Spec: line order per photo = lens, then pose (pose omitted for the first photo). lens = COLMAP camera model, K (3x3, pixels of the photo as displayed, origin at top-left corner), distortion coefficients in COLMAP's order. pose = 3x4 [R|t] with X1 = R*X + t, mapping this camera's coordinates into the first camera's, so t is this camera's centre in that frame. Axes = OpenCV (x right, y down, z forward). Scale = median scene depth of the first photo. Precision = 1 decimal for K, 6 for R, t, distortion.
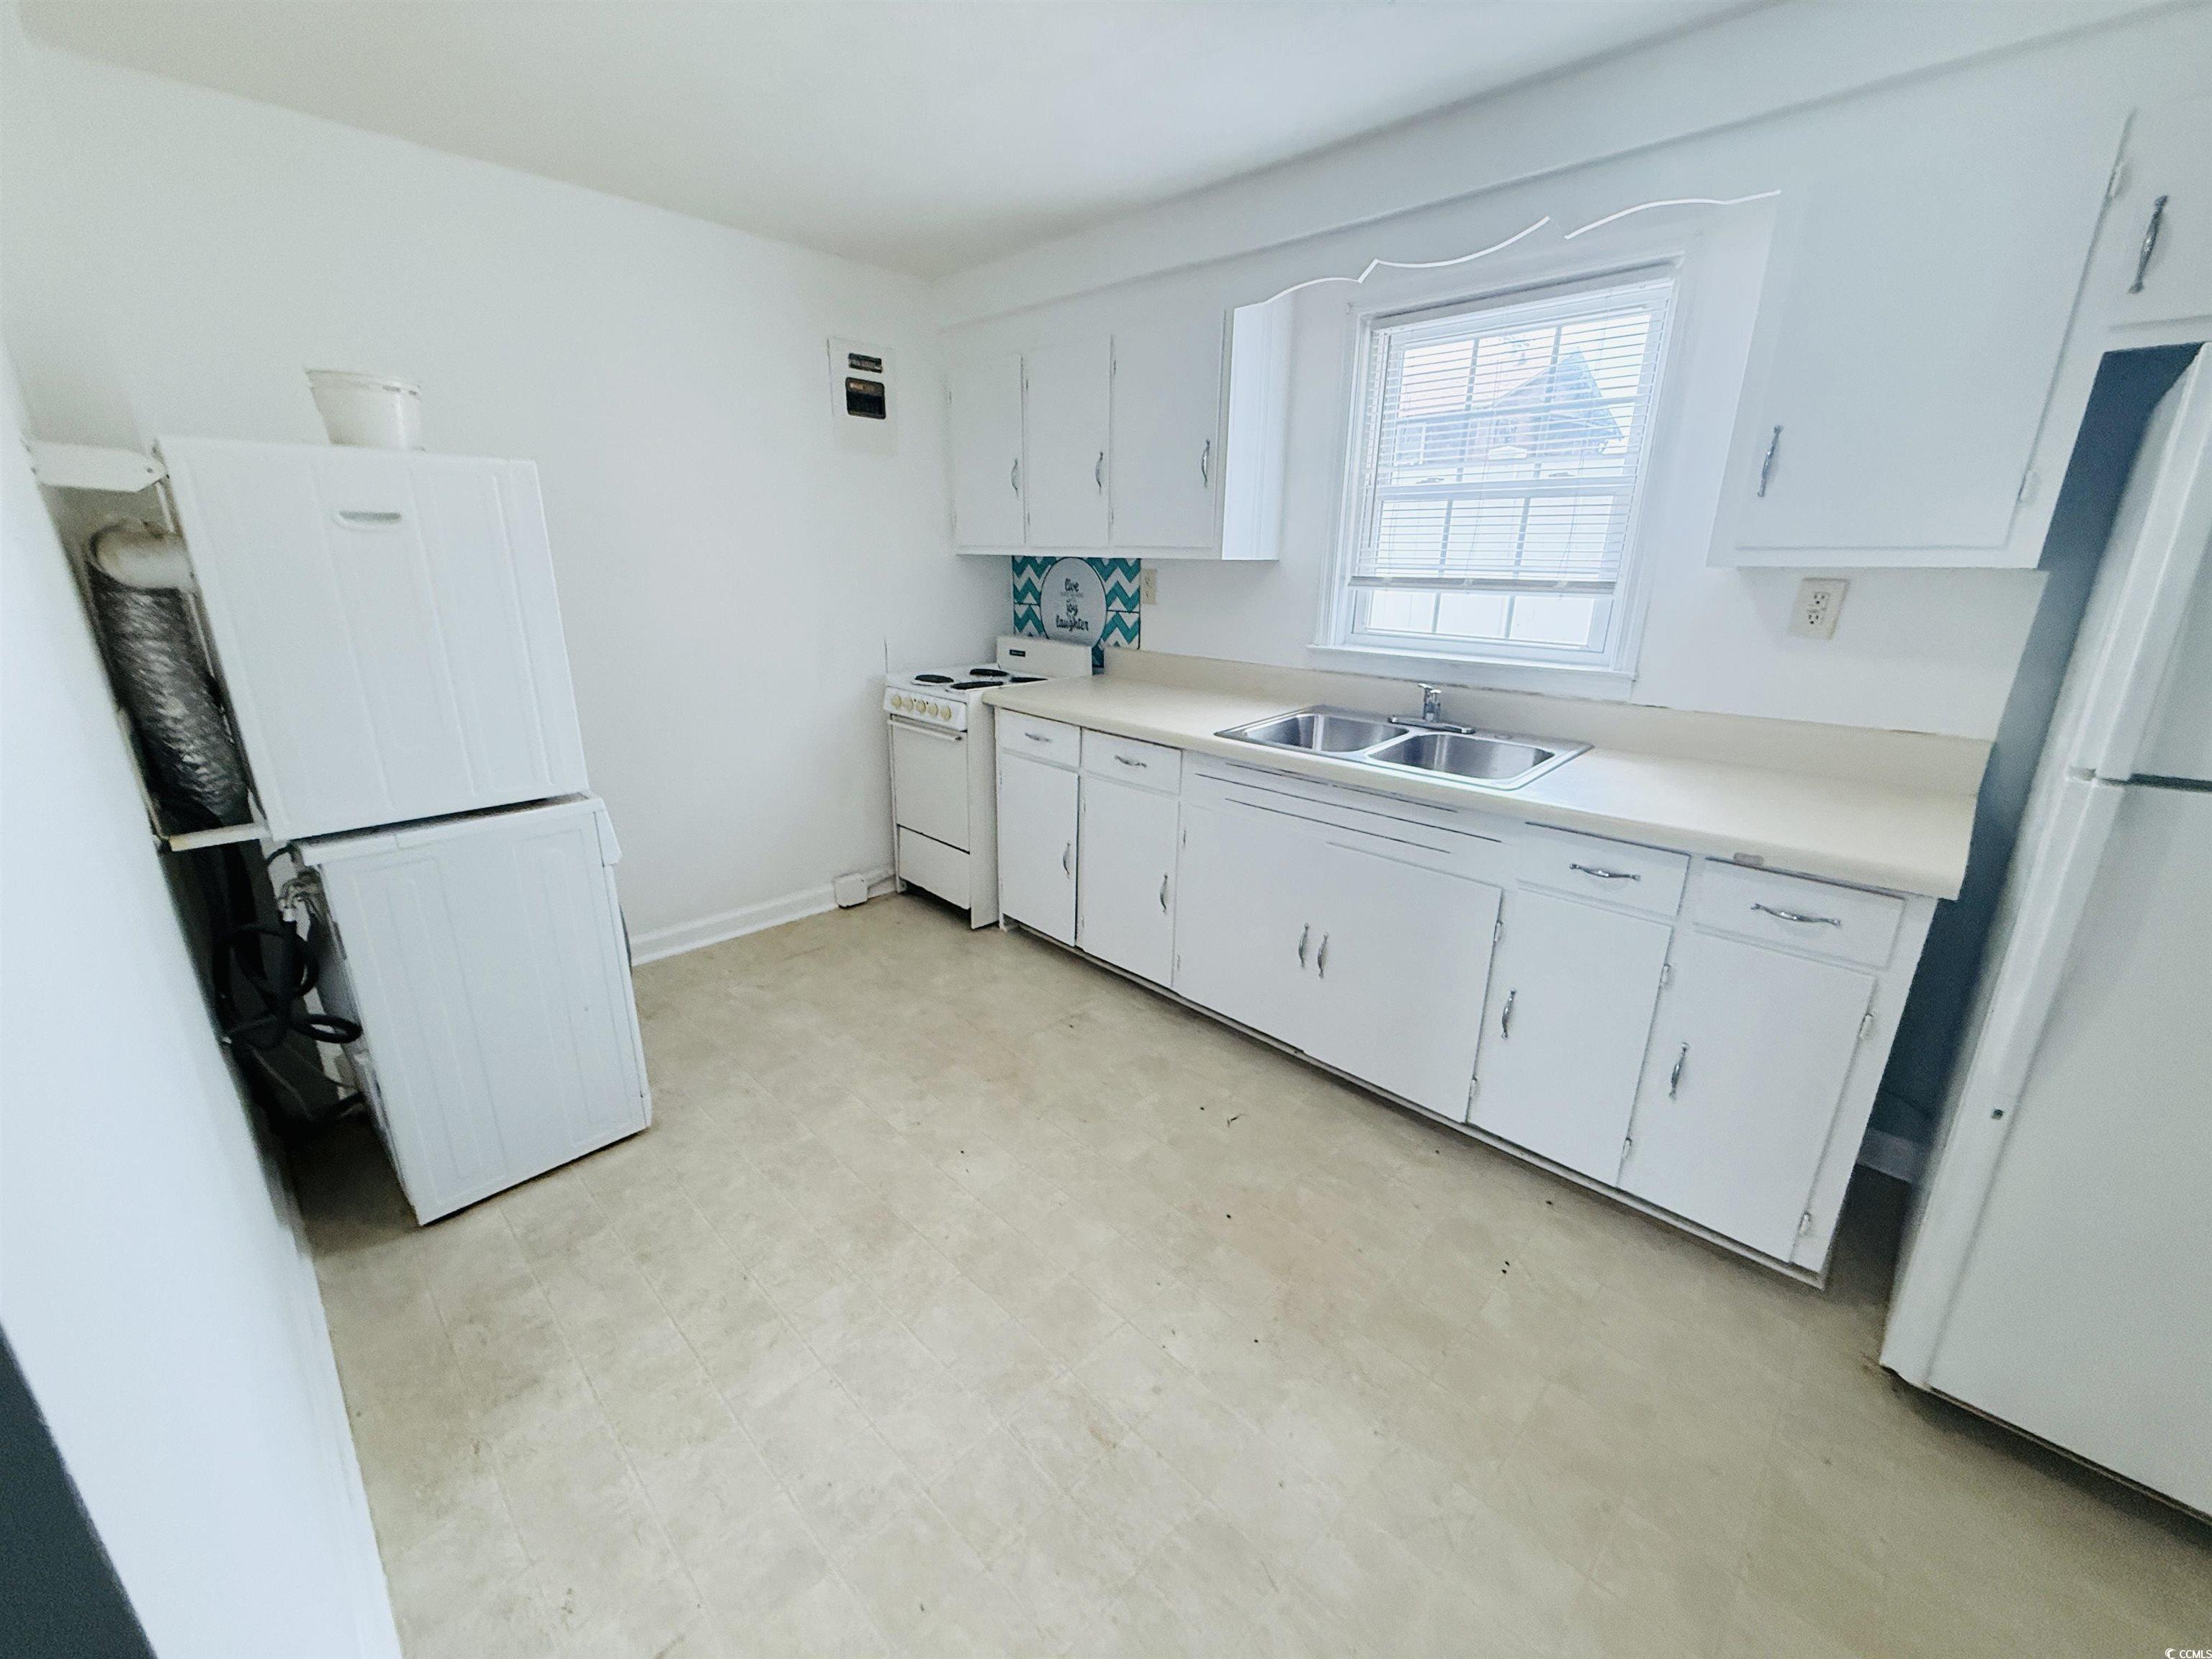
lens RADIAL K [[882.5, 0, 1106.0], [0, 882.5, 829.5], [0, 0, 1]] dist [0.002322, -0.000146]
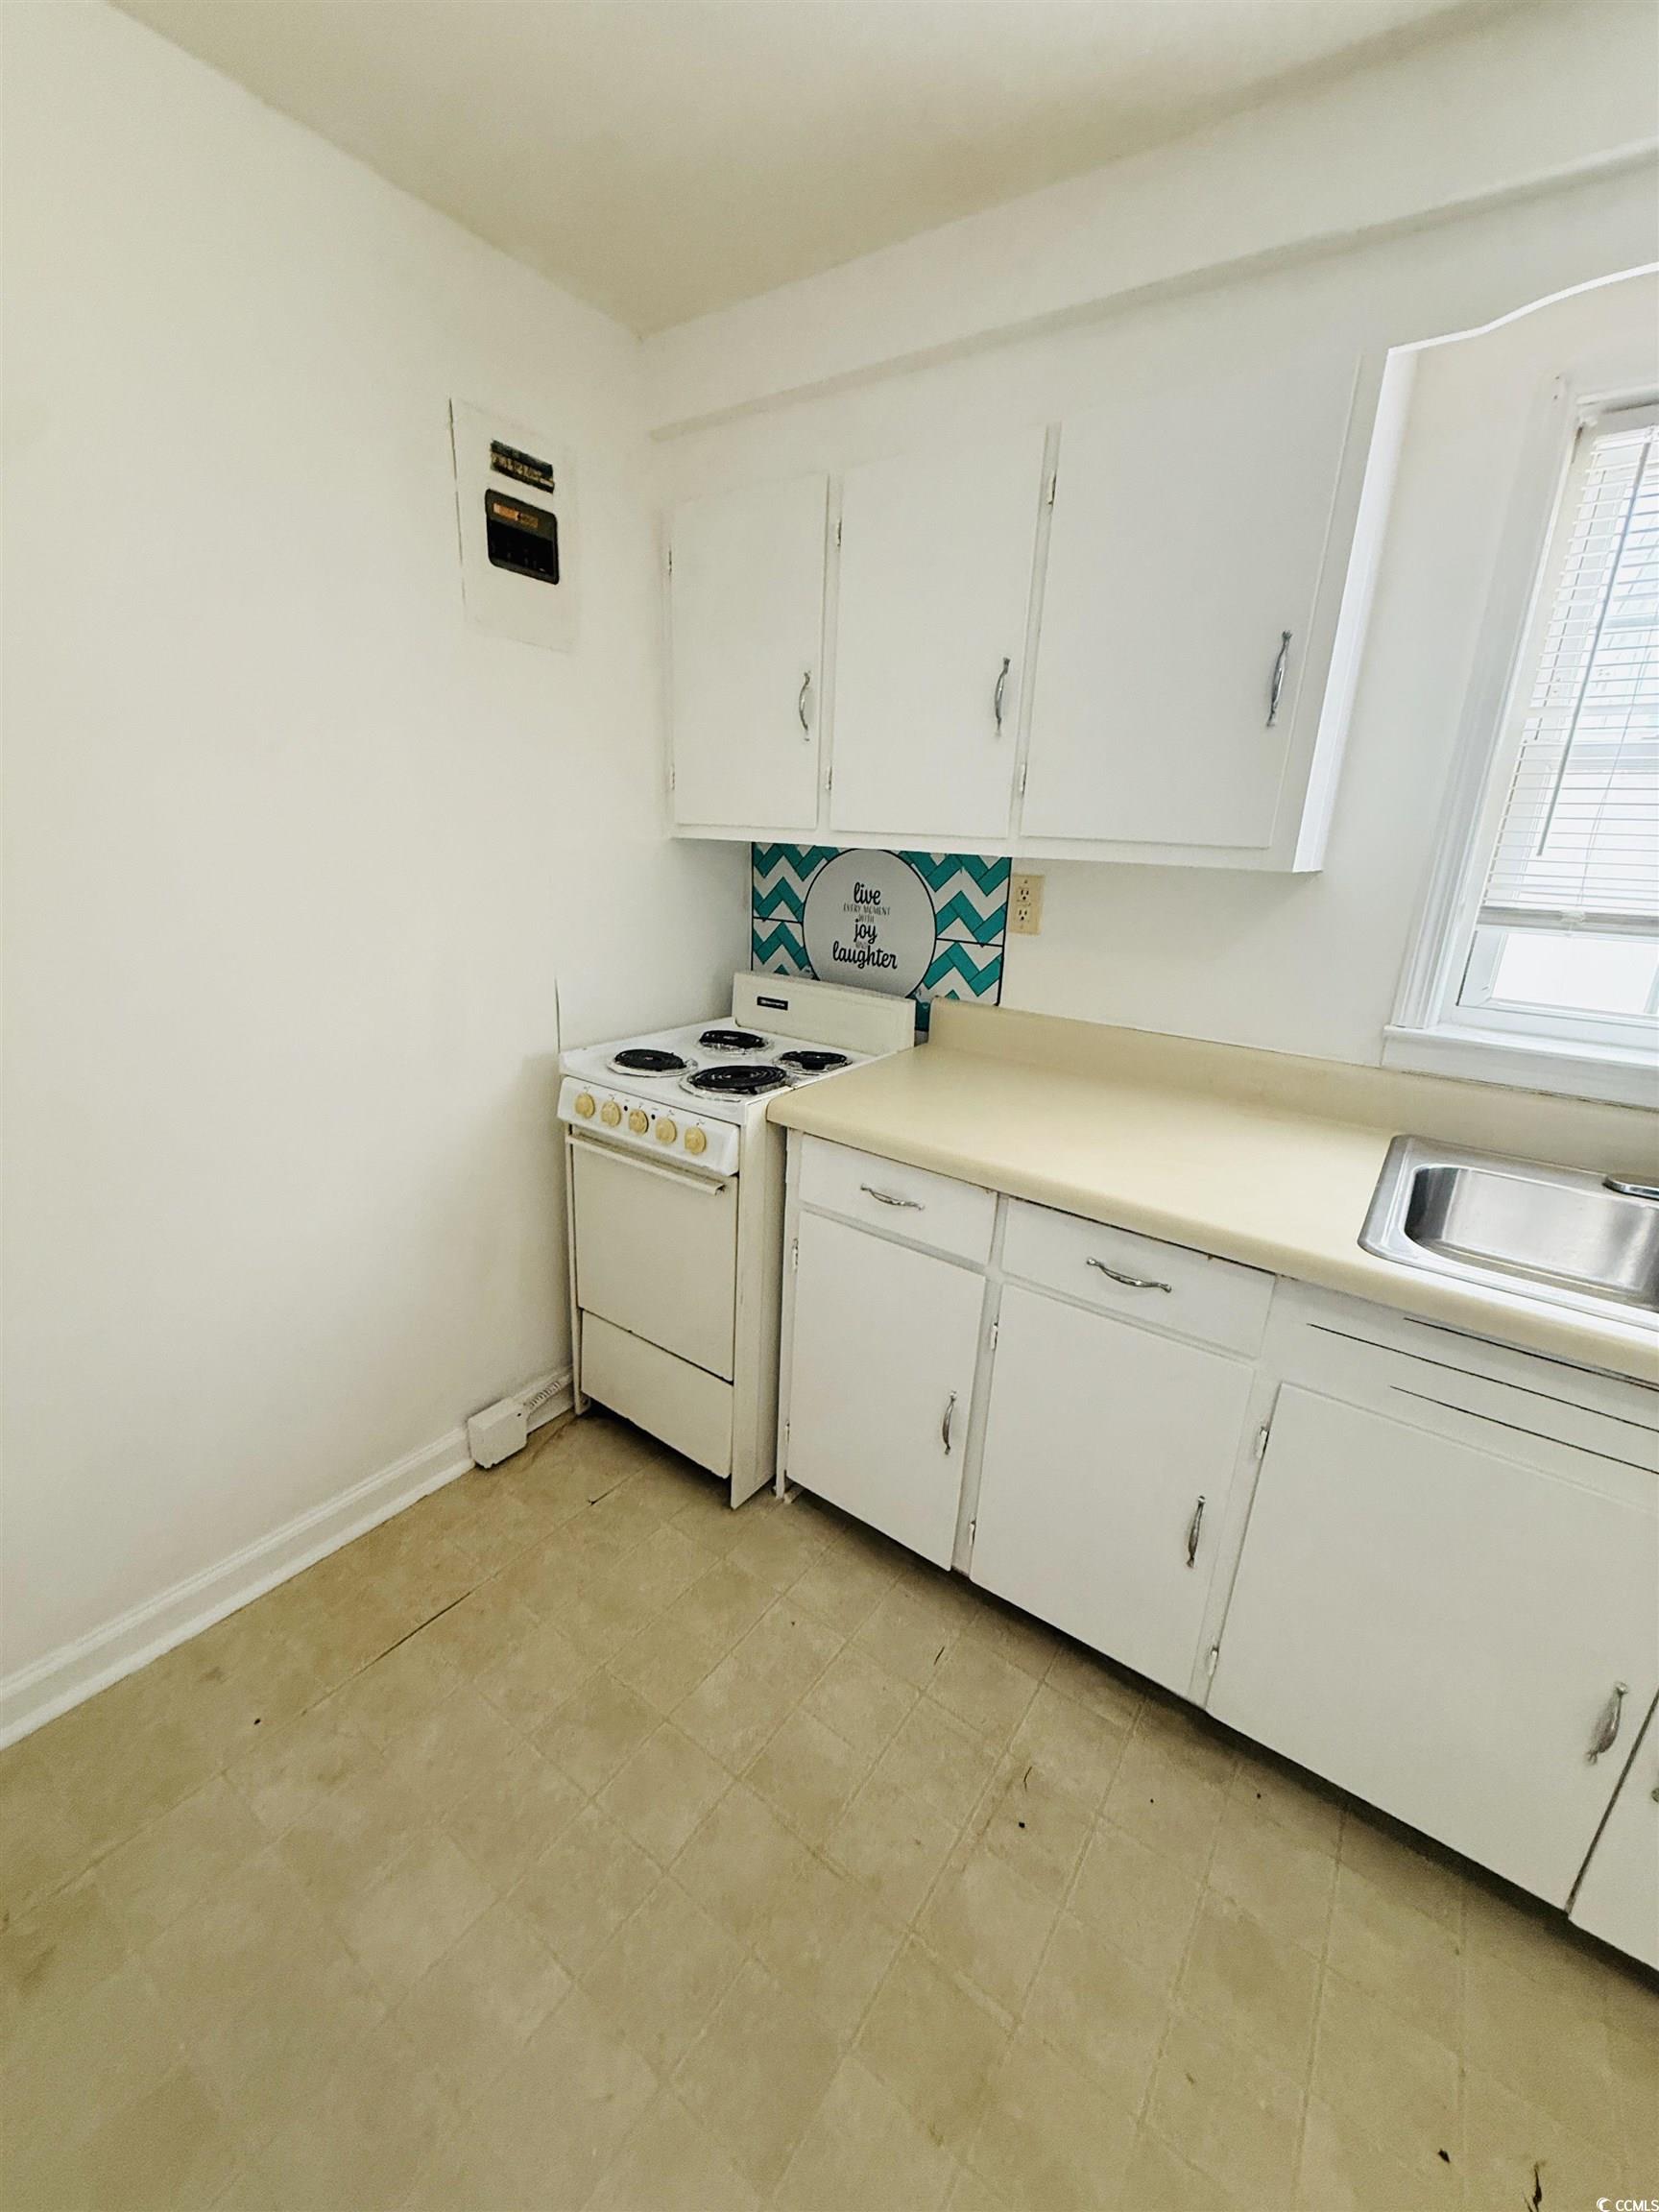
lens RADIAL K [[872.0, 0, 836.0], [0, 872.0, 1101.6], [0, 0, 1]] dist [-0.002564, 0.000004]
pose [[0.986738, -0.019929, 0.161095, -0.182626], [0.020224, 0.999795, -0.000189, -0.154399], [-0.161058, 0.003444, 0.986939, 0.472678]]
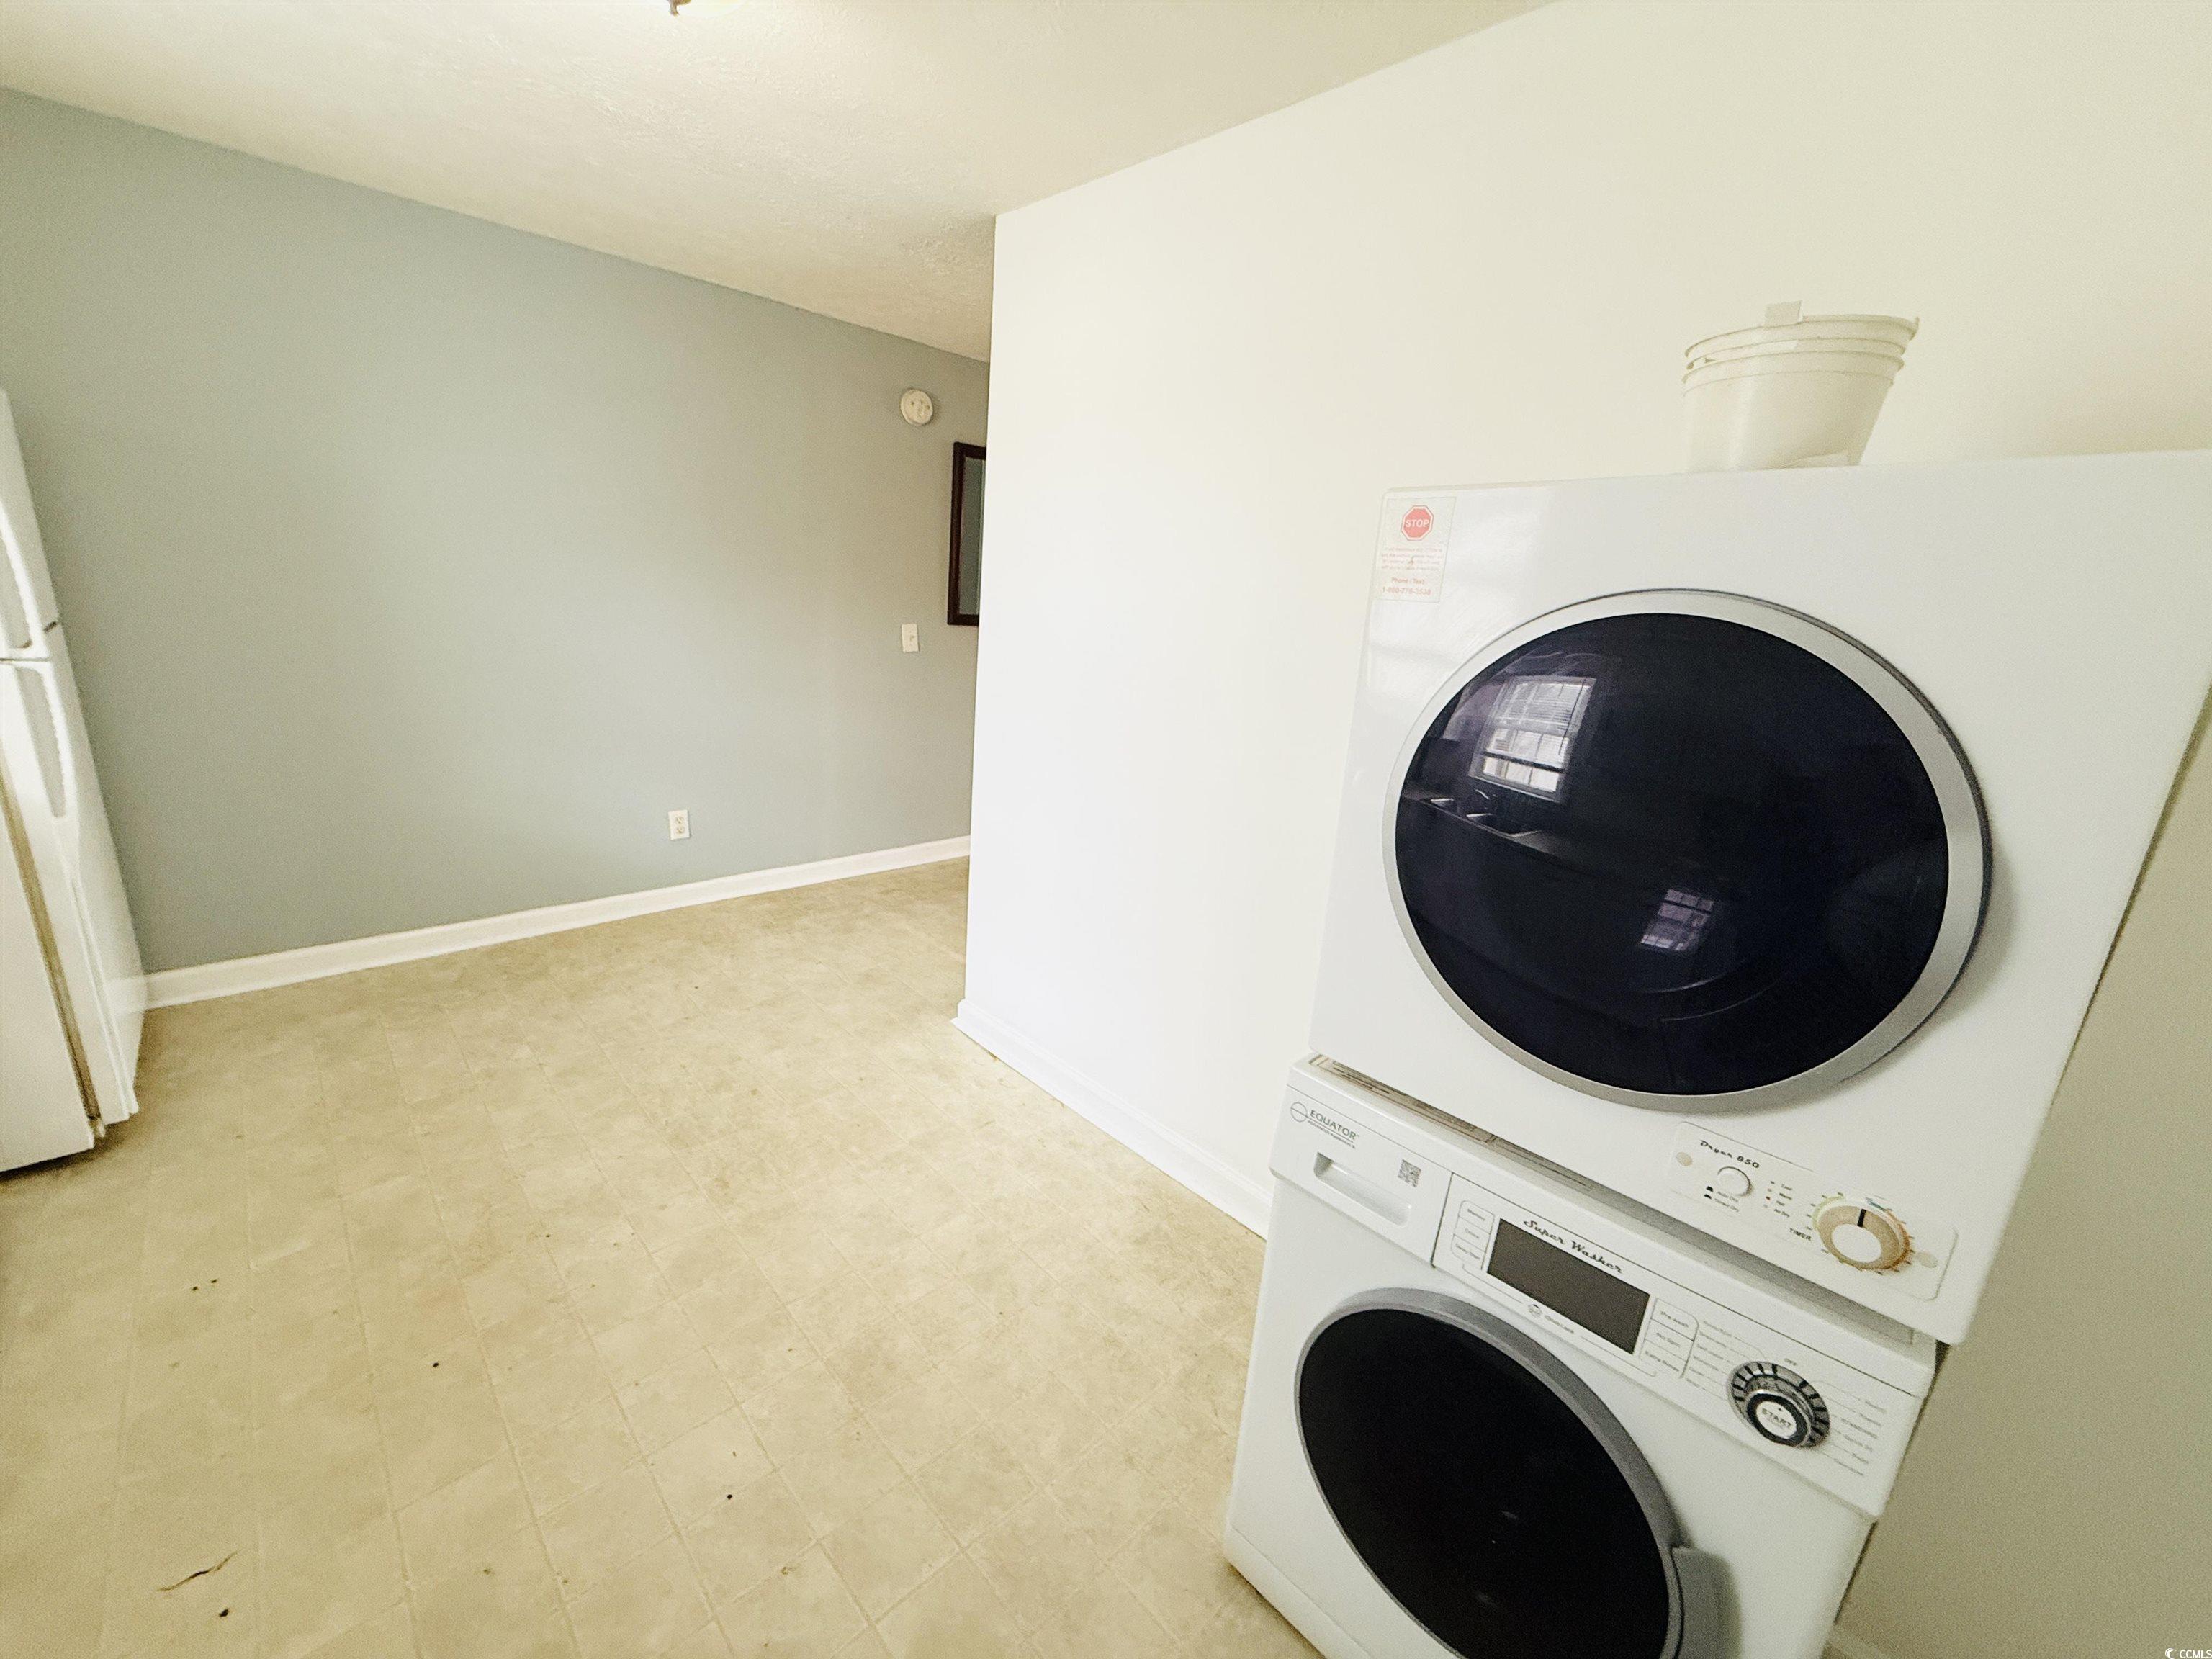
lens RADIAL K [[882.5, 0, 1106.0], [0, 882.5, 829.5], [0, 0, 1]] dist [0.002322, -0.000146]
pose [[-0.995786, -0.090837, 0.012616, -0.271747], [-0.069488, 0.837108, 0.542606, -0.281933], [-0.059849, 0.539443, -0.839893, 0.855892]]
